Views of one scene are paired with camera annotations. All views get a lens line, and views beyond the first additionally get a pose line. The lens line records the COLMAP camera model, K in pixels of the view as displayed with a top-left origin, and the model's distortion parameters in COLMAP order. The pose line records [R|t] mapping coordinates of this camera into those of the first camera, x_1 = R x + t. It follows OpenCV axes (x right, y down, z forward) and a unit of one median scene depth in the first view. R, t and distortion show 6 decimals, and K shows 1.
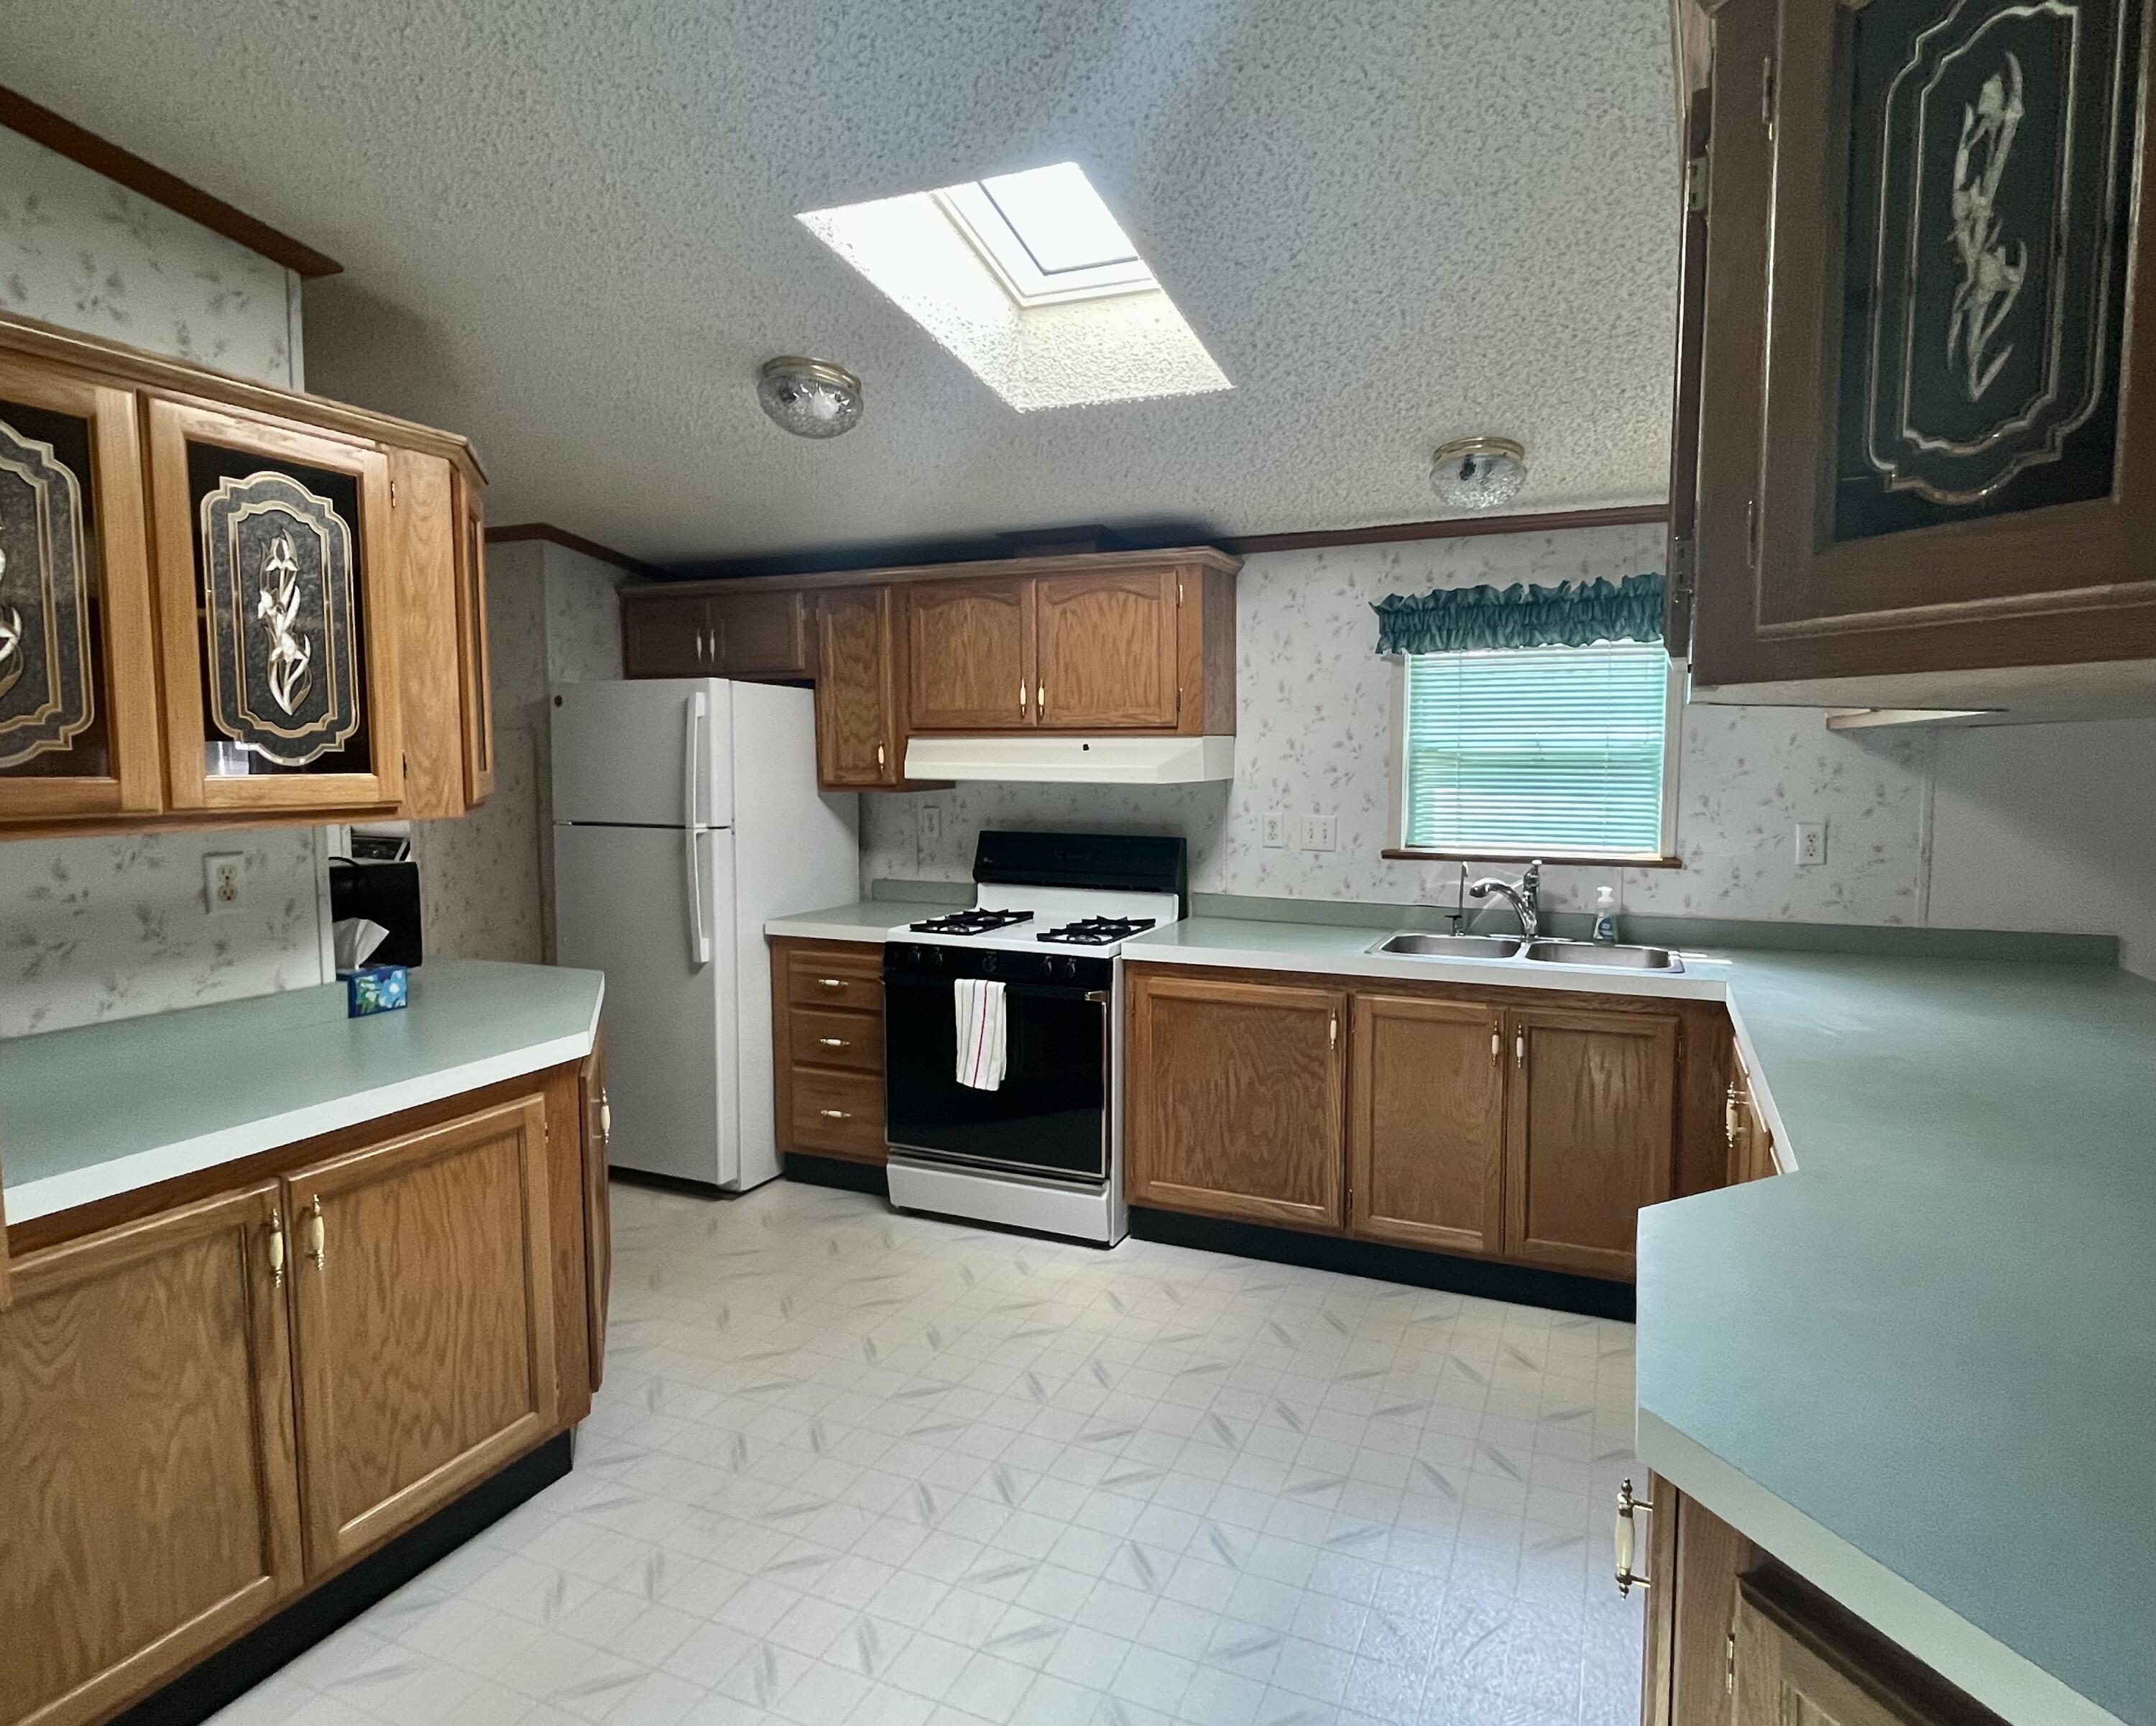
lens RADIAL K [[1186.8, 0, 1151.3], [0, 1186.8, 850.0], [0, 0, 1]] dist [0.000943, -0.001861]
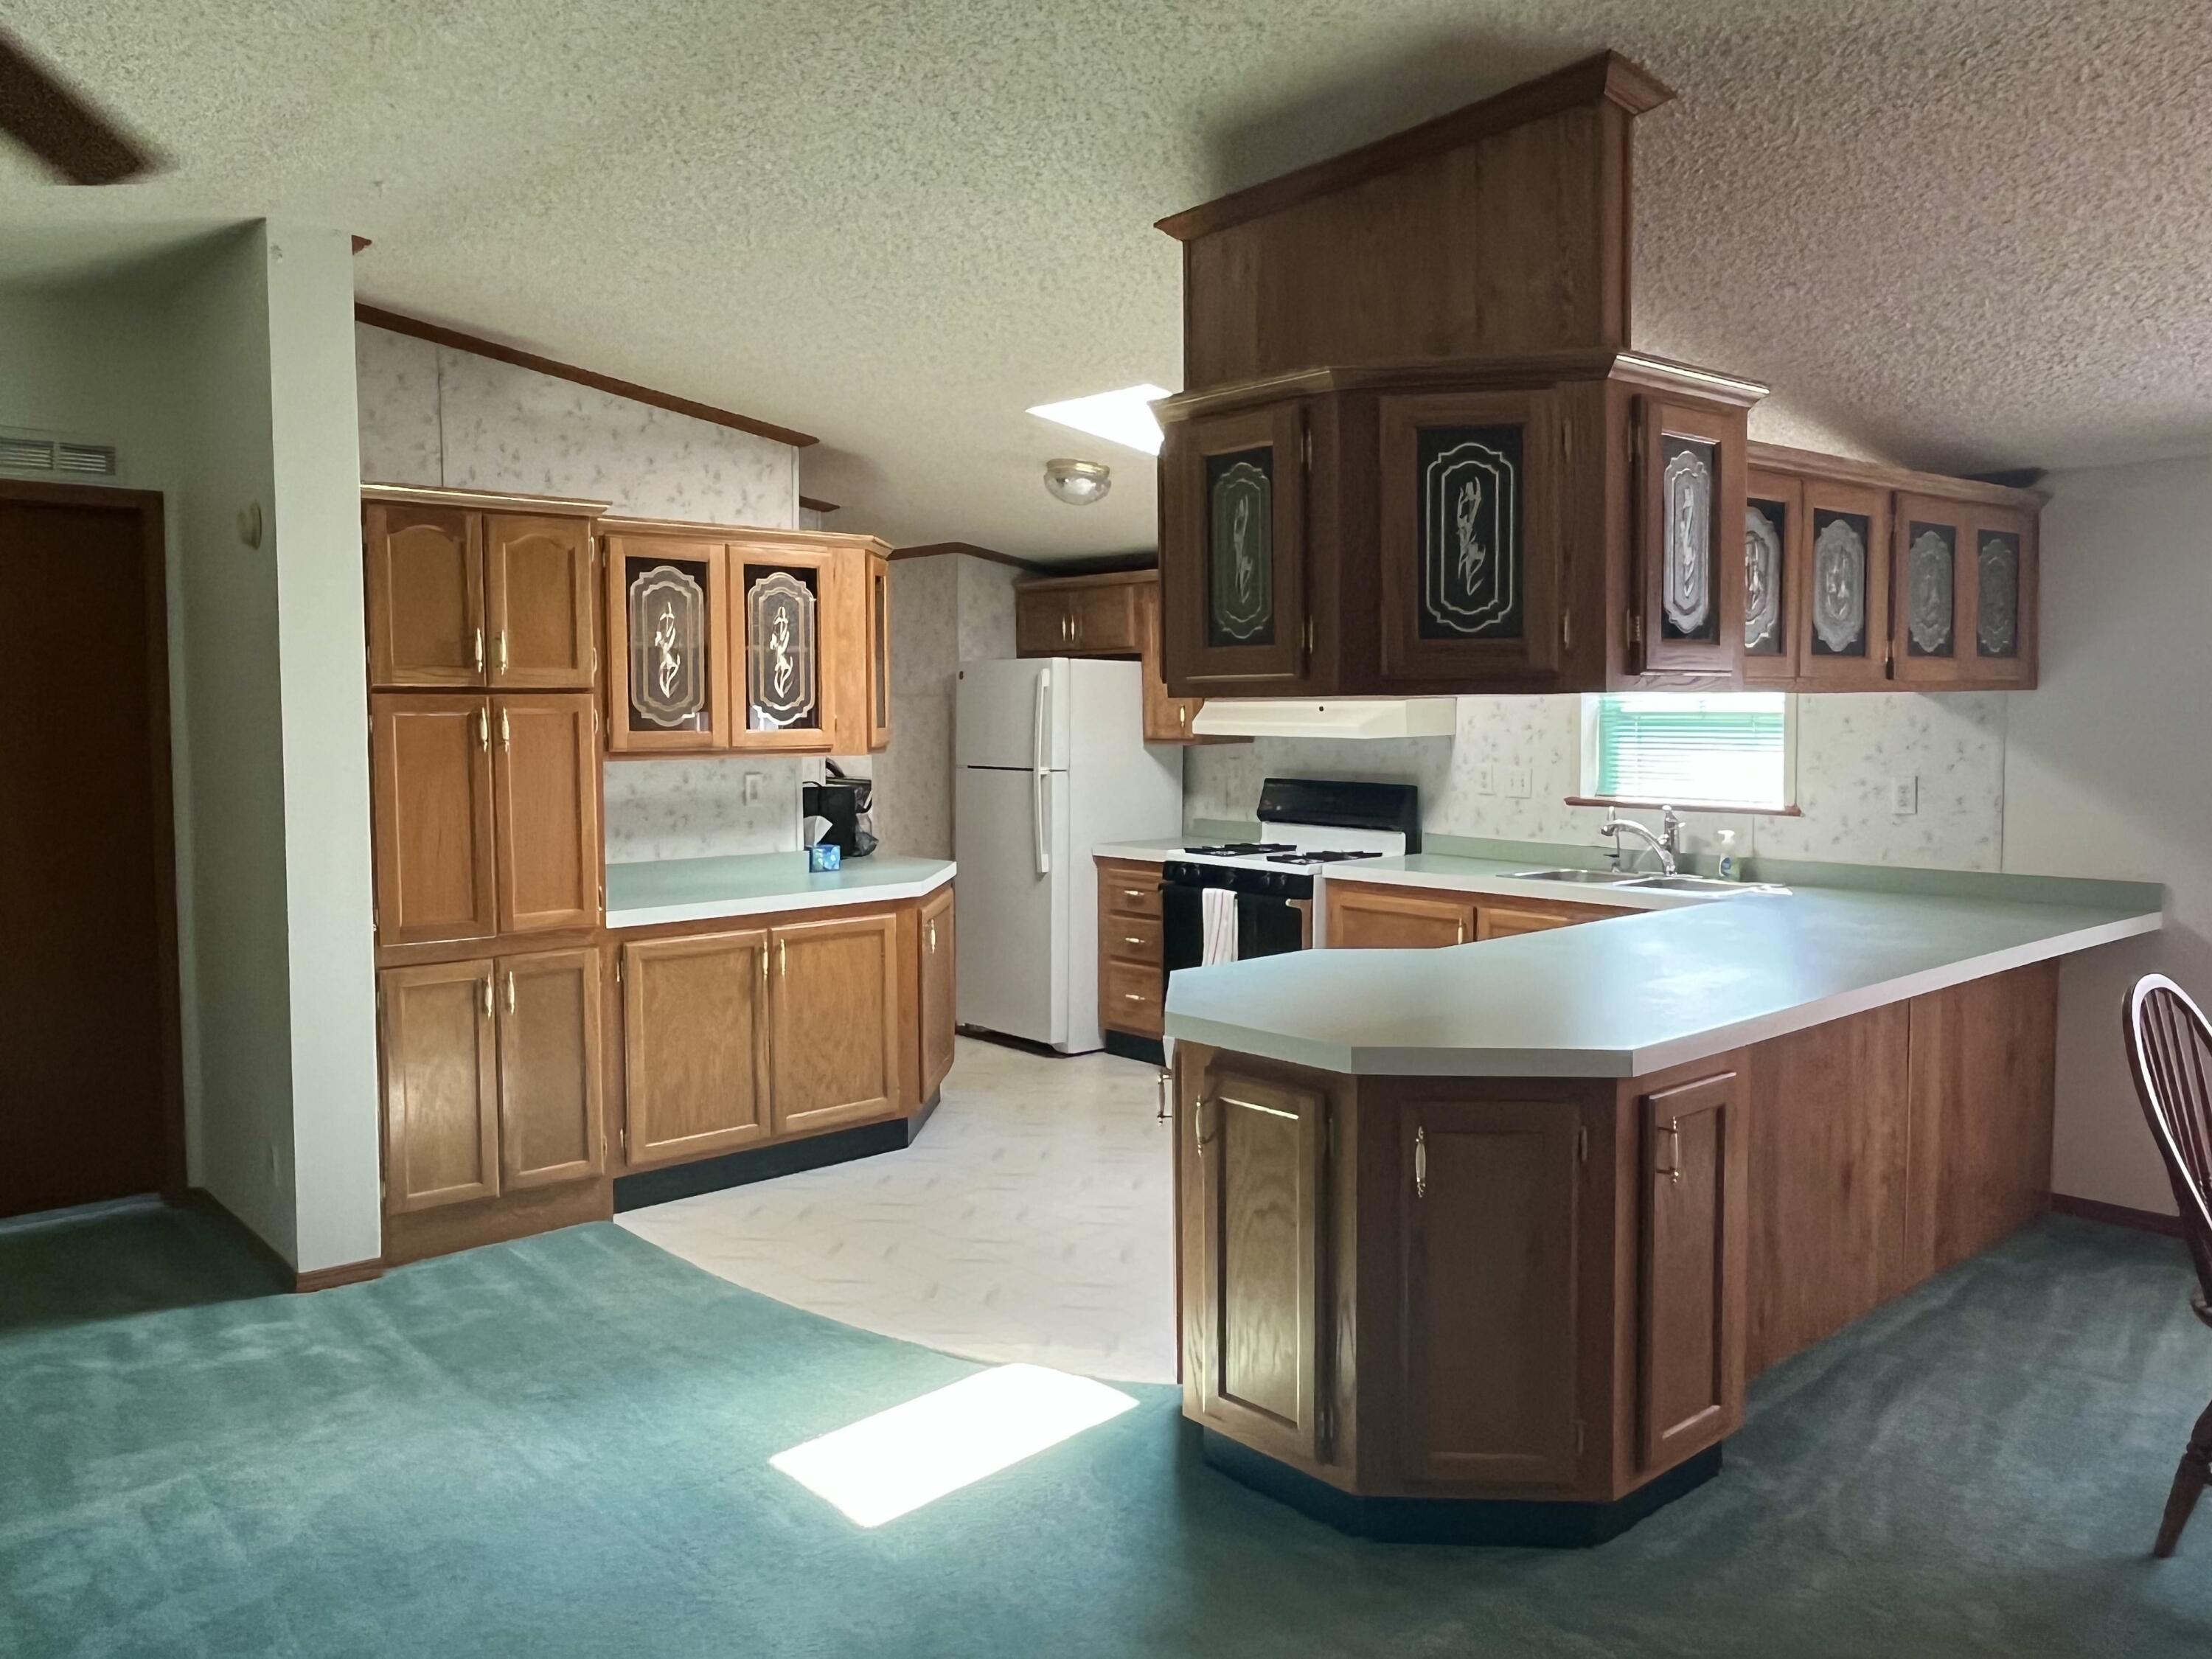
lens RADIAL K [[1642.2, 0, 1105.7], [0, 1642.2, 797.9], [0, 0, 1]] dist [-0.004331, 0.000247]
pose [[0.895330, 0.020753, -0.444920, 0.515853], [-0.030793, 0.999408, -0.015349, 0.039497], [0.444338, 0.027443, 0.895439, -0.634460]]
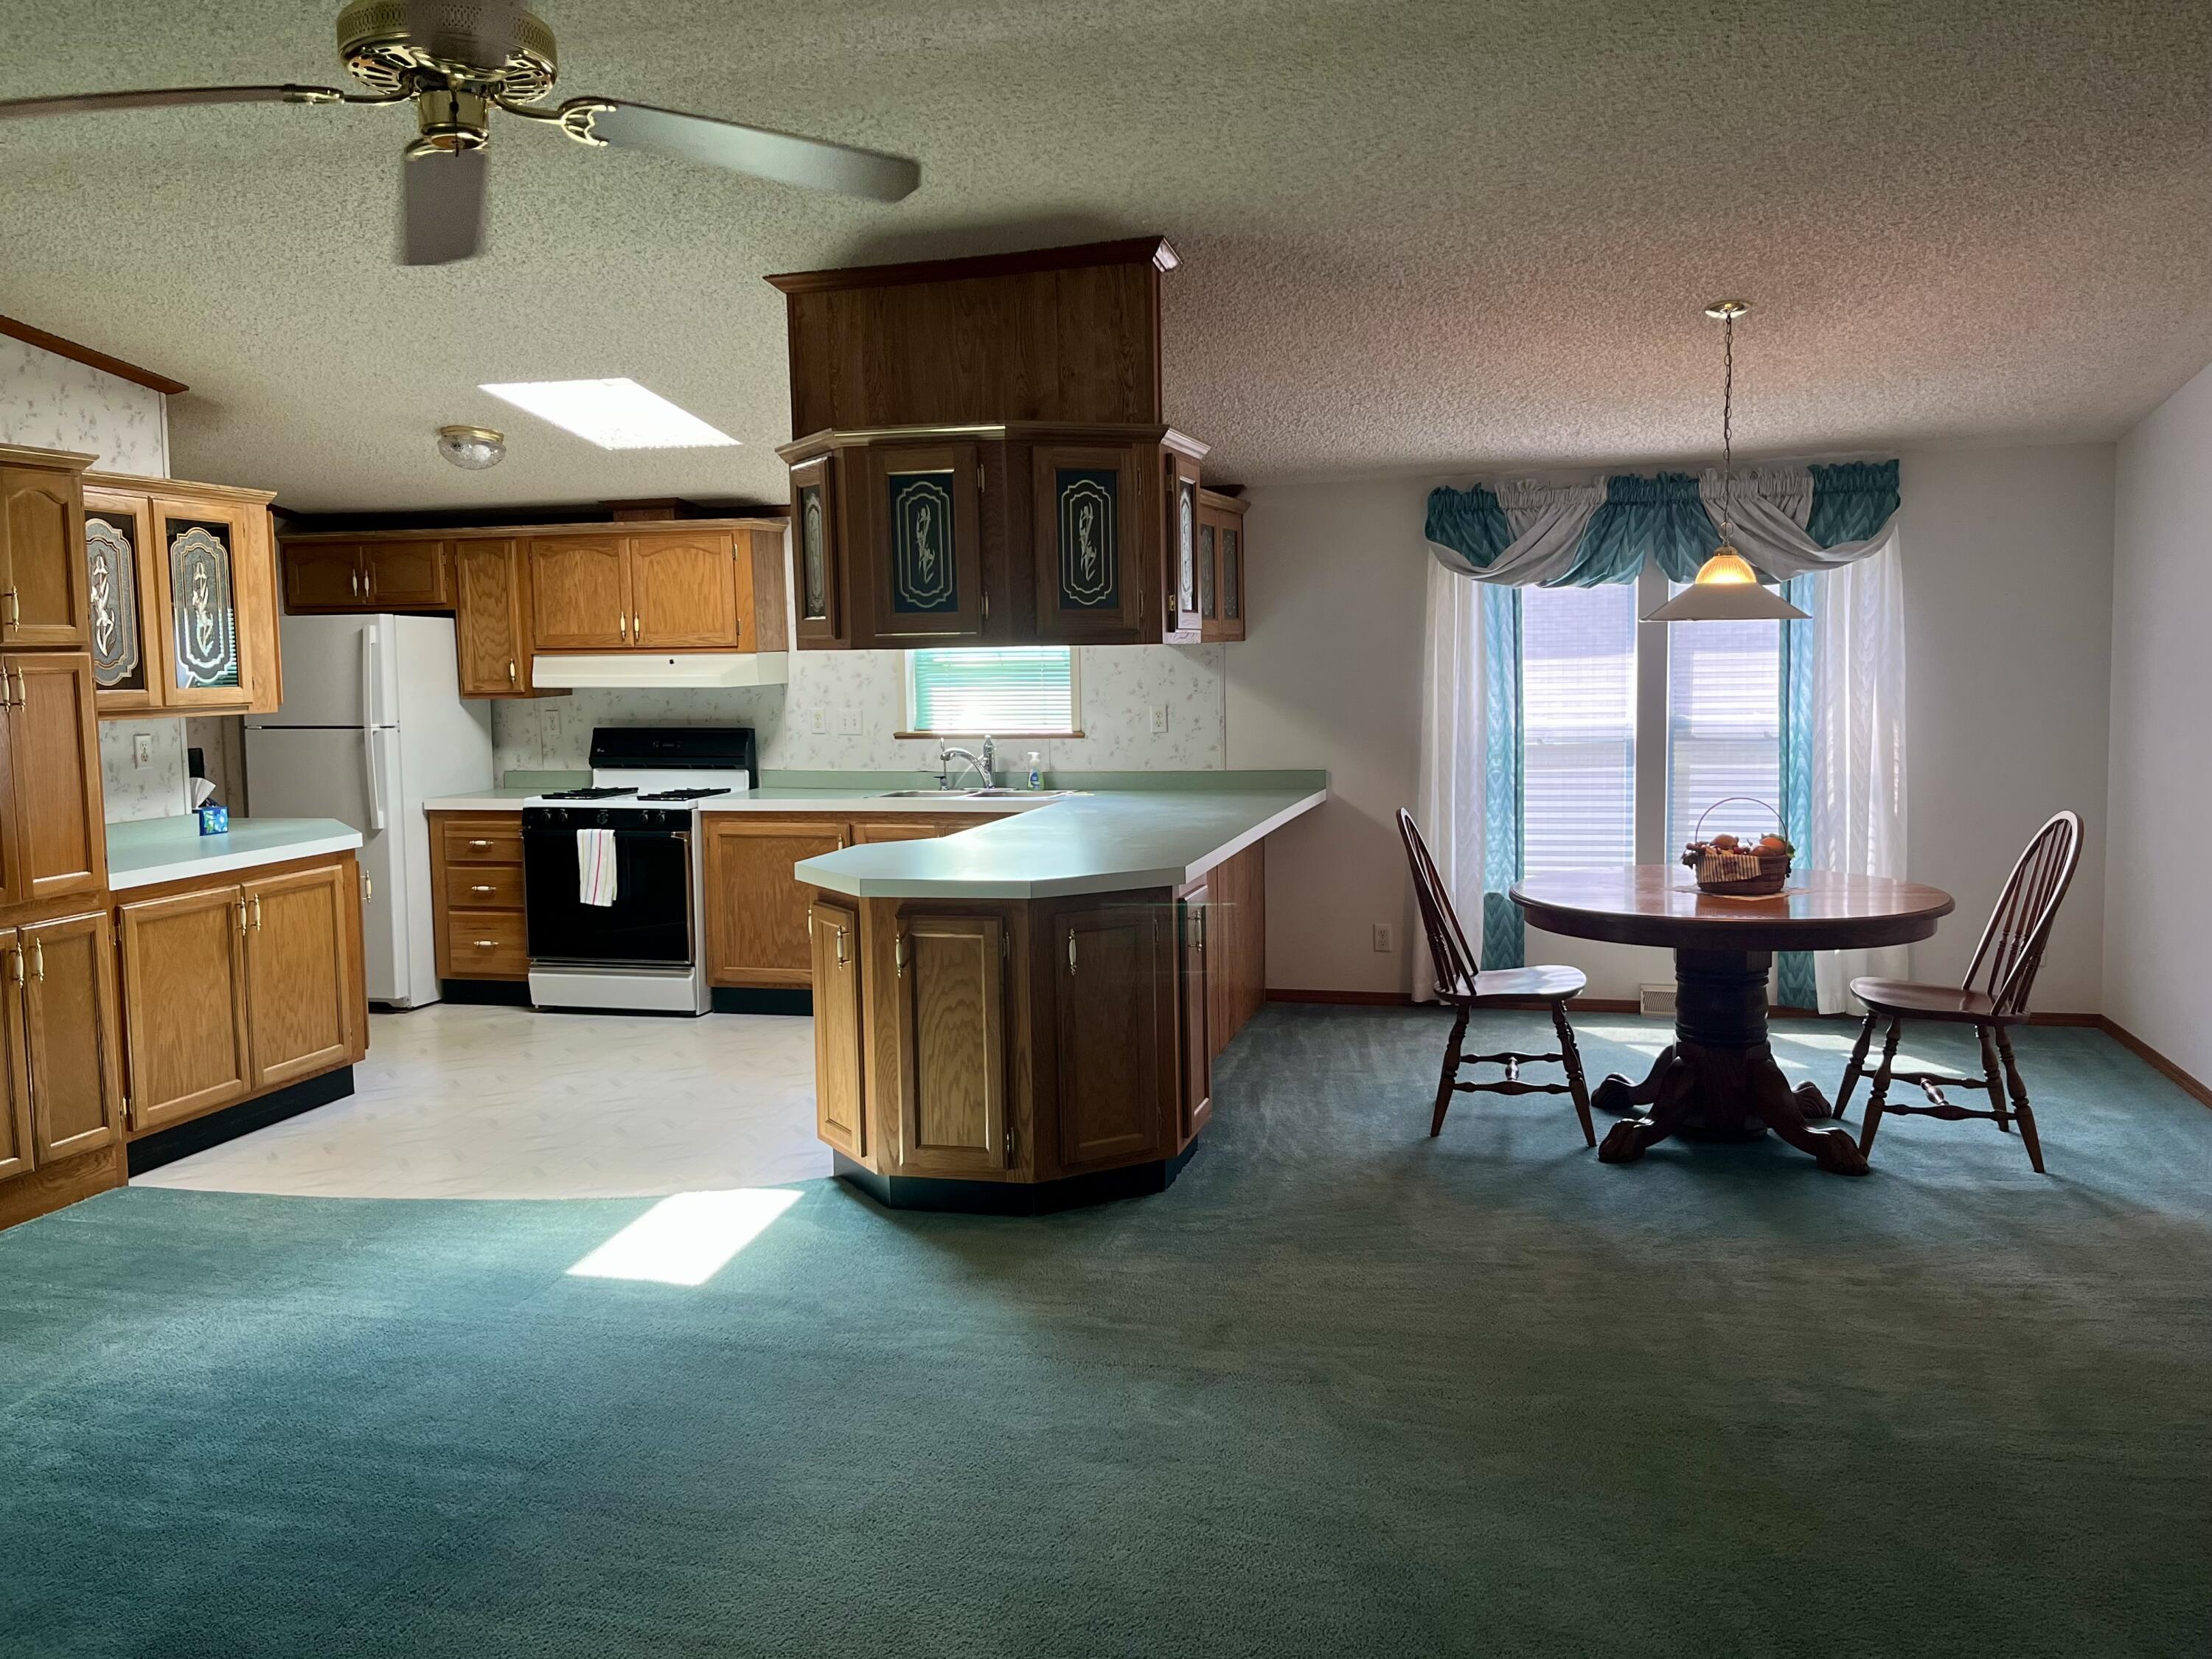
lens RADIAL K [[1799.5, 0, 1105.1], [0, 1799.5, 818.9], [0, 0, 1]] dist [0.068494, -0.100323]
pose [[0.991602, -0.028940, 0.126050, 0.176231], [0.027416, 0.999529, 0.013810, 0.080711], [-0.126390, -0.010238, 0.991928, -1.149980]]
